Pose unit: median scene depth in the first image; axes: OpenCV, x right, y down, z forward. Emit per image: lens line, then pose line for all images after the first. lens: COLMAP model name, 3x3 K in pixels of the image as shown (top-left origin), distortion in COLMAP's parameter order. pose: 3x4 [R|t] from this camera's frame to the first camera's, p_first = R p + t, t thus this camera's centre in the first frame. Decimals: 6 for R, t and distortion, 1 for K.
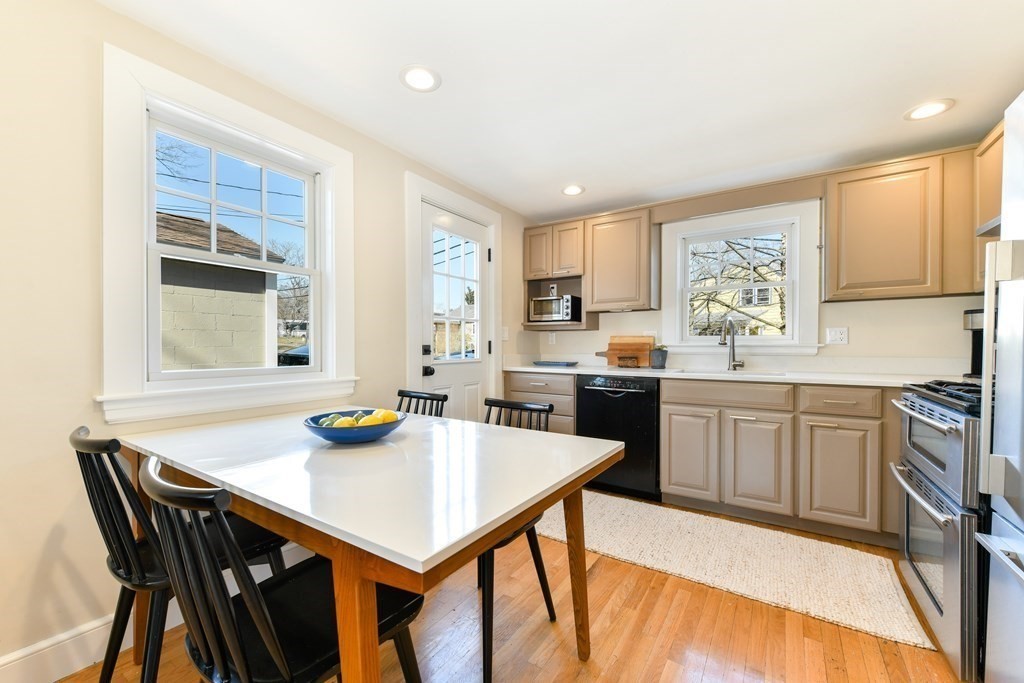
lens RADIAL K [[409.2, 0, 512.5], [0, 409.2, 350.1], [0, 0, 1]] dist [-0.011299, -0.001549]
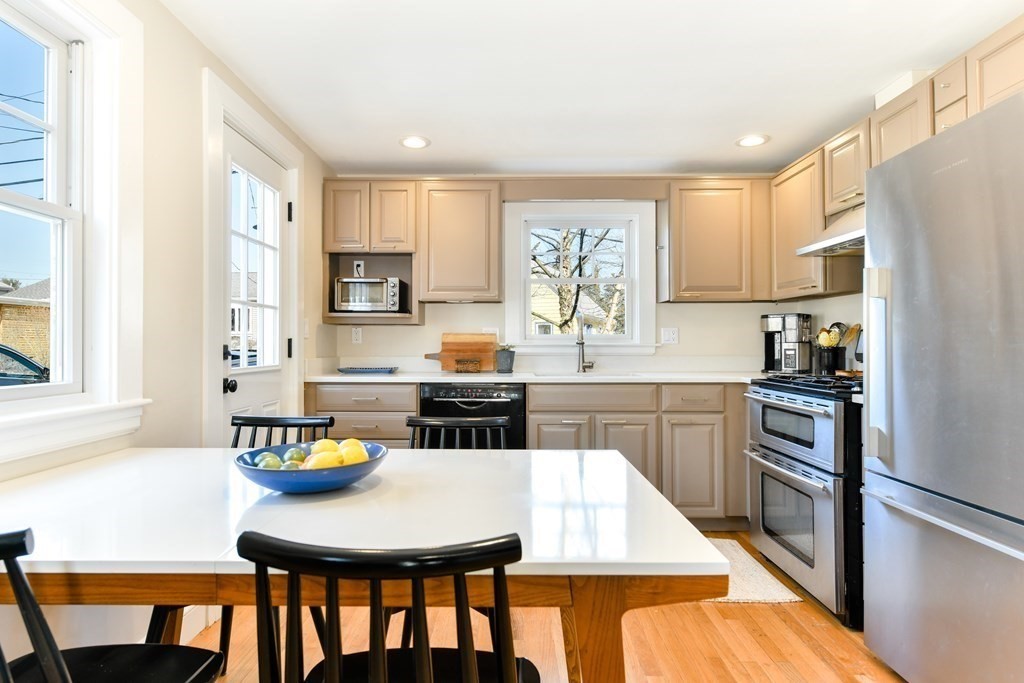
lens RADIAL K [[566.1, 0, 510.1], [0, 566.1, 336.9], [0, 0, 1]] dist [-0.005440, -0.002682]
pose [[0.838883, 0.007311, 0.544262, -0.263574], [0.006627, 0.999699, -0.023643, -0.000988], [-0.544271, 0.023440, 0.838582, 0.020199]]
